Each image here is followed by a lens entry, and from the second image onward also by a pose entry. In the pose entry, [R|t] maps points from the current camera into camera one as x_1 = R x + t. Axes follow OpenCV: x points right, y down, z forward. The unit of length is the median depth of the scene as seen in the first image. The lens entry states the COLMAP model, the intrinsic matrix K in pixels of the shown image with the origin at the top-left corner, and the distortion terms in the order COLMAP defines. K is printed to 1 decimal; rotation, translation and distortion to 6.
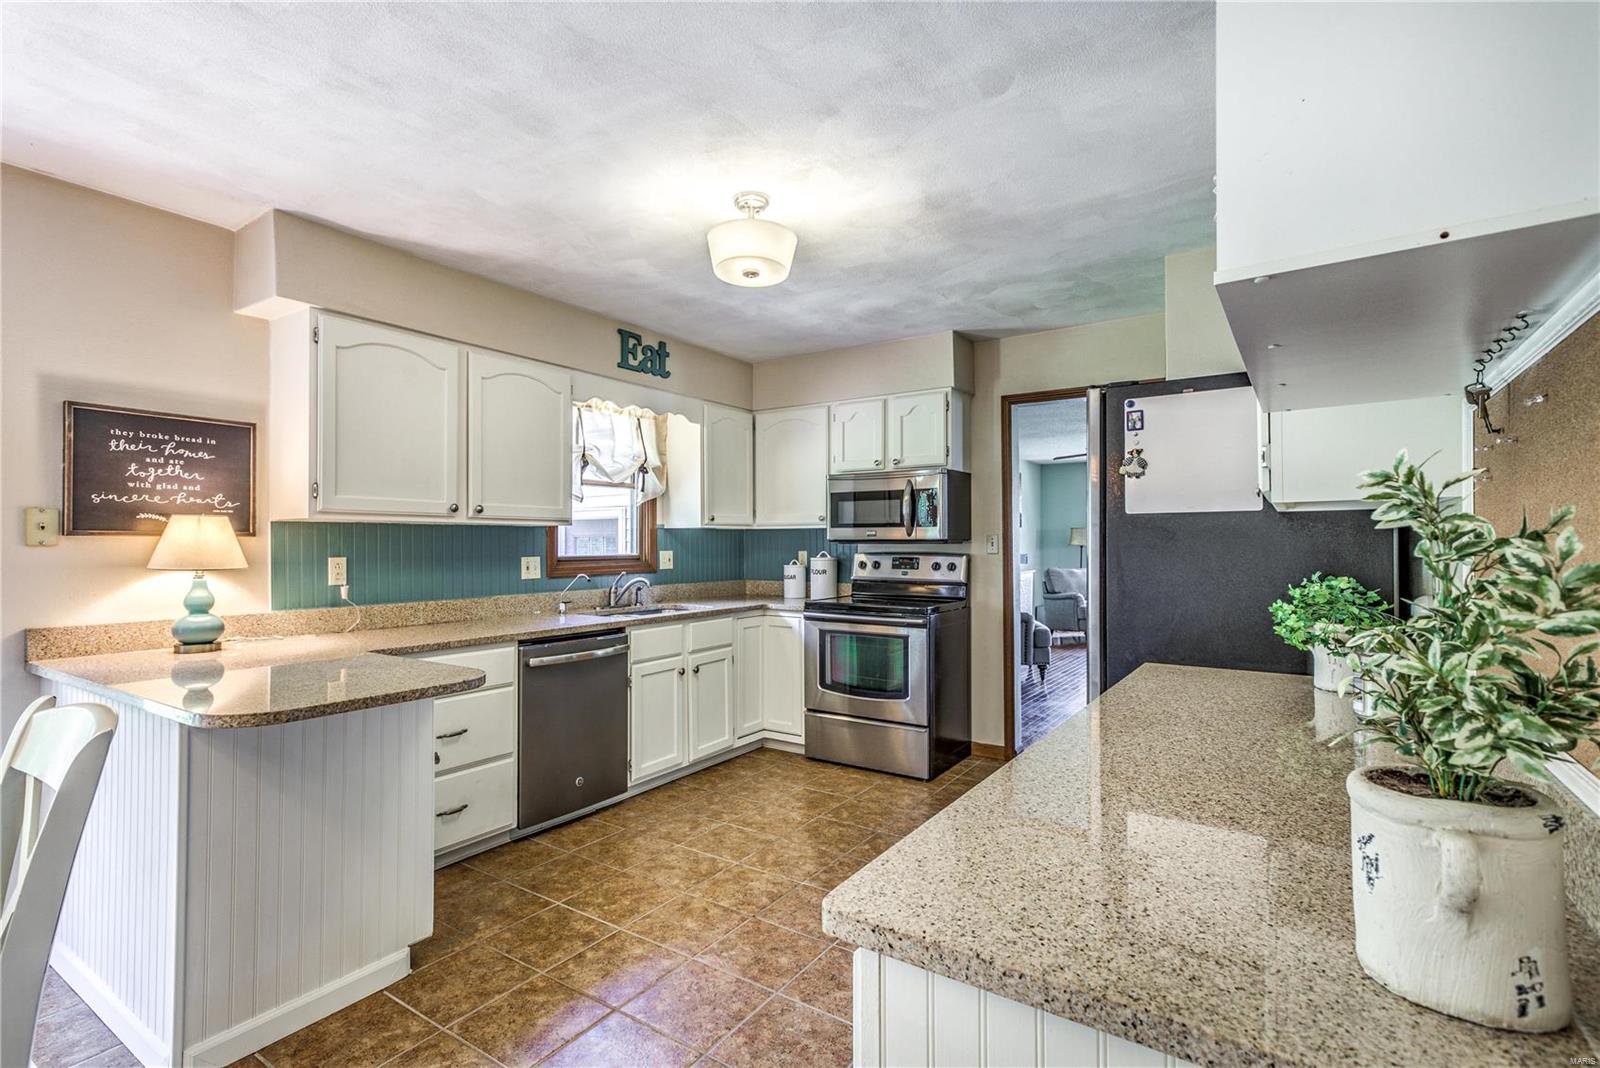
lens RADIAL K [[797.6, 0, 732.9], [0, 797.6, 539.0], [0, 0, 1]] dist [0.004266, 0.020423]
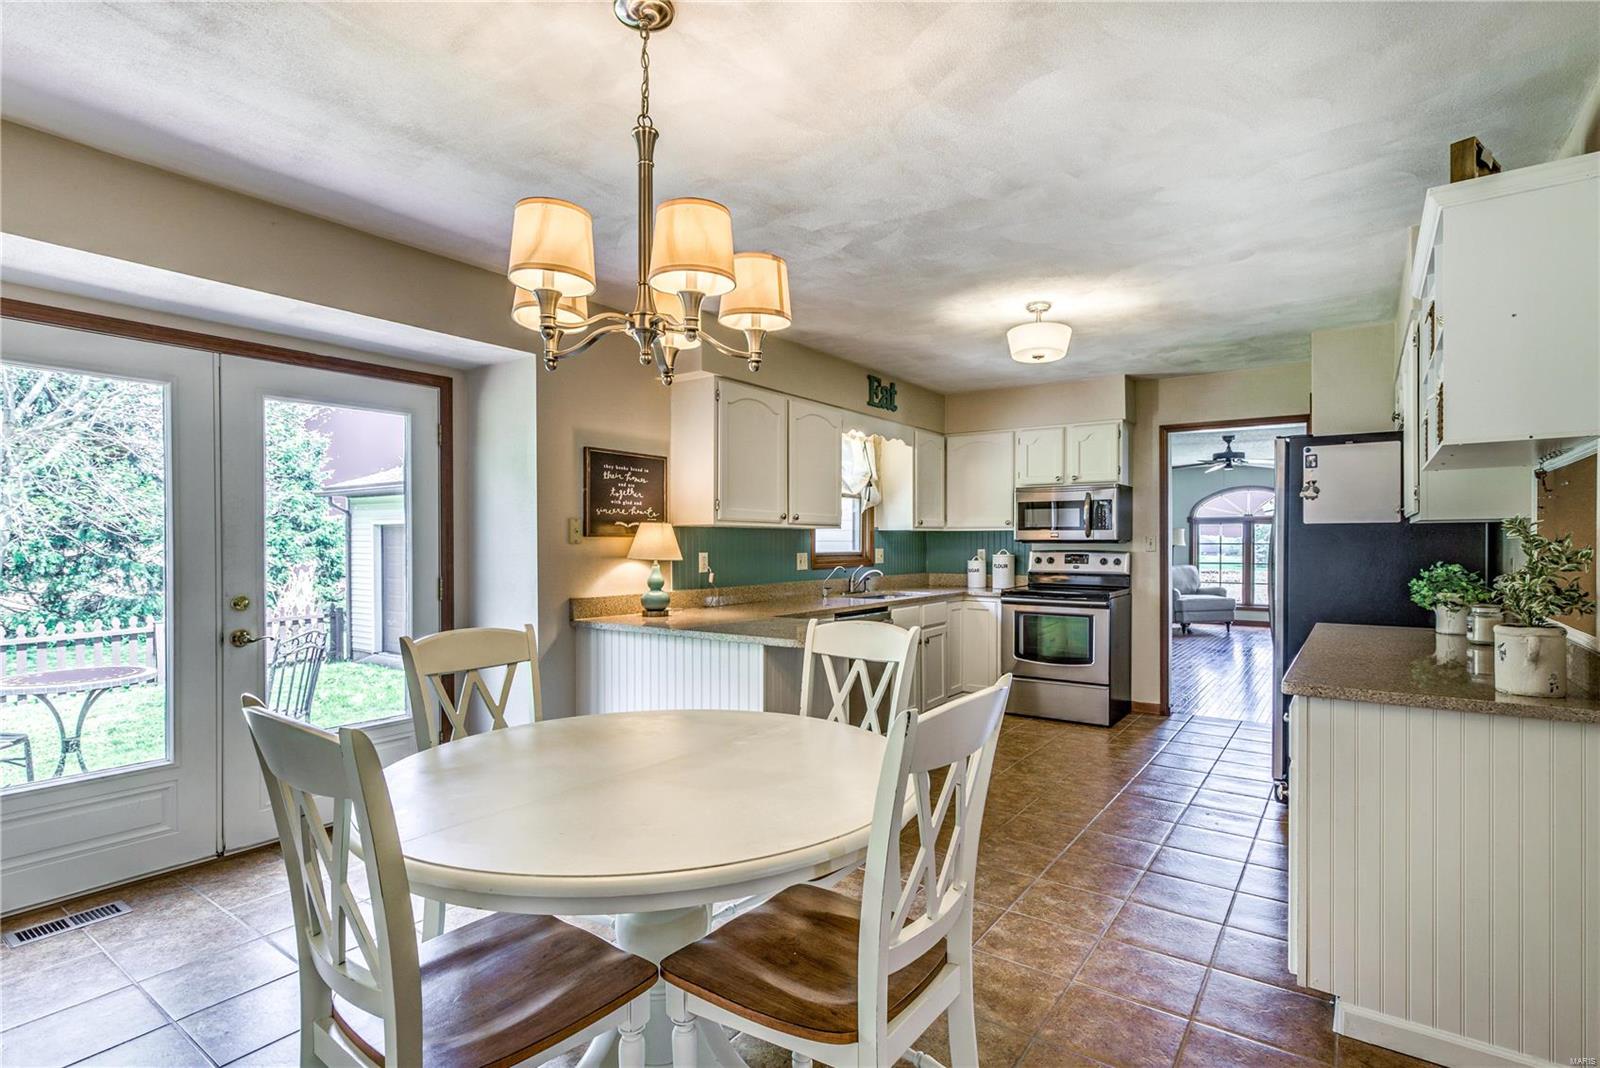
lens RADIAL K [[784.0, 0, 800.1], [0, 784.0, 547.6], [0, 0, 1]] dist [-0.000693, 0.011494]
pose [[0.999983, 0.002094, -0.005415, -0.238451], [-0.002028, 0.999925, 0.012057, -0.001262], [0.005440, -0.012046, 0.999913, -0.255460]]
